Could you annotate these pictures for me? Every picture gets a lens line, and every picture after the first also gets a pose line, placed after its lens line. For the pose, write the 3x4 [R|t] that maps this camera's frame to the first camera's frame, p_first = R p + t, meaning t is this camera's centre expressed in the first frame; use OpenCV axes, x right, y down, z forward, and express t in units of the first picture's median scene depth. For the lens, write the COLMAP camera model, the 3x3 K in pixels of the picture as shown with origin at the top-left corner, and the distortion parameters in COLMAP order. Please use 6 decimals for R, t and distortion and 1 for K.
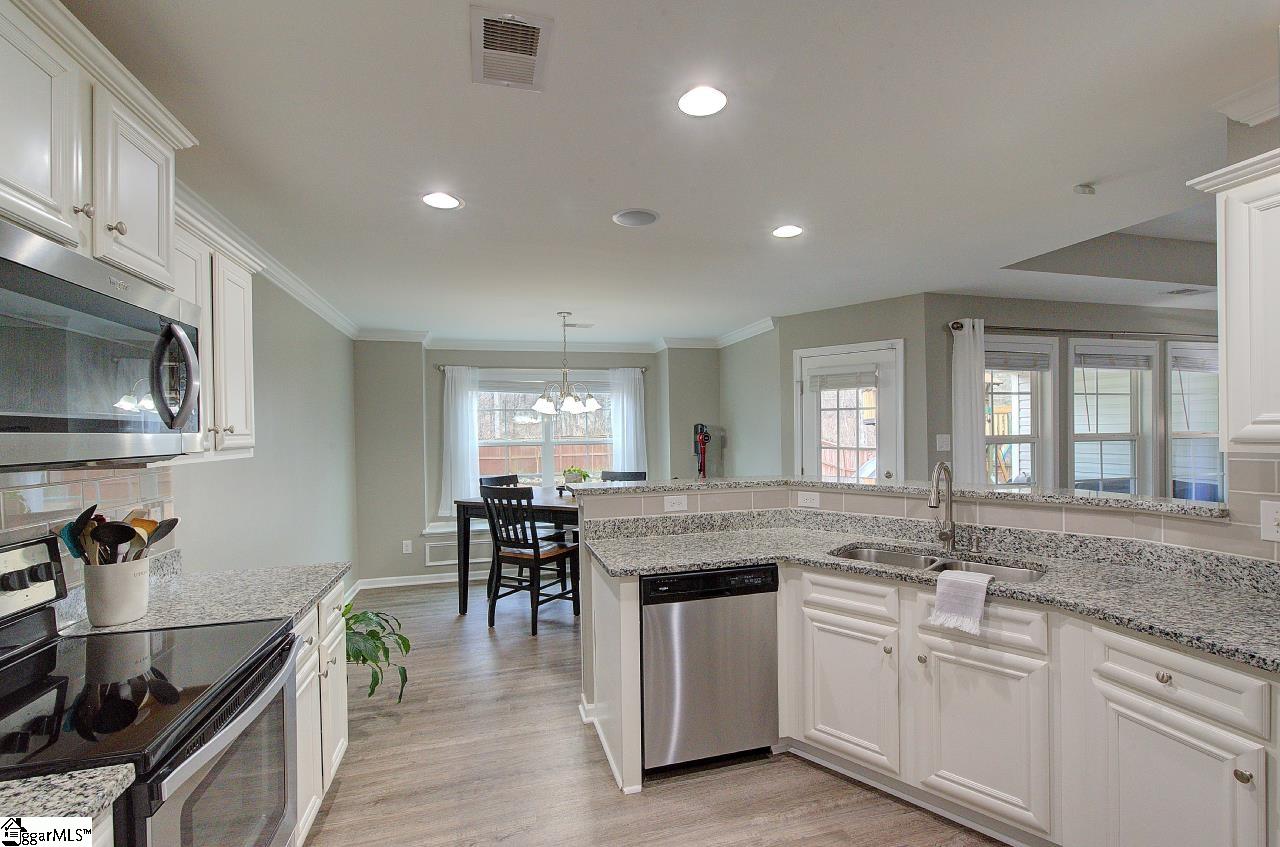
lens RADIAL K [[573.9, 0, 635.4], [0, 573.9, 429.0], [0, 0, 1]] dist [0.002217, -0.000271]
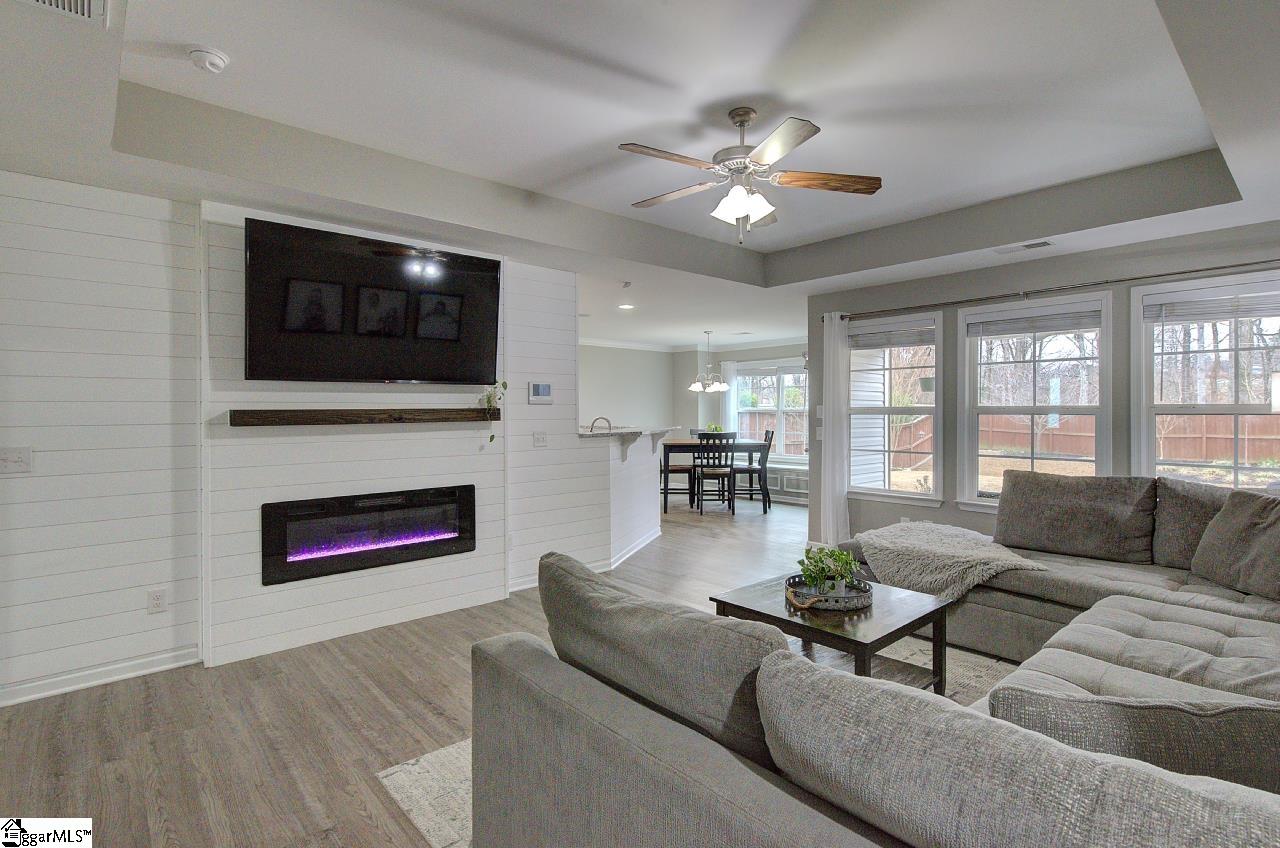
lens RADIAL K [[627.1, 0, 641.0], [0, 627.1, 418.9], [0, 0, 1]] dist [0.004587, 0.000332]
pose [[0.455419, 0.020641, -0.890038, 1.401081], [0.001258, 0.999715, 0.023829, 0.005489], [0.890276, -0.011972, 0.455264, 0.007972]]
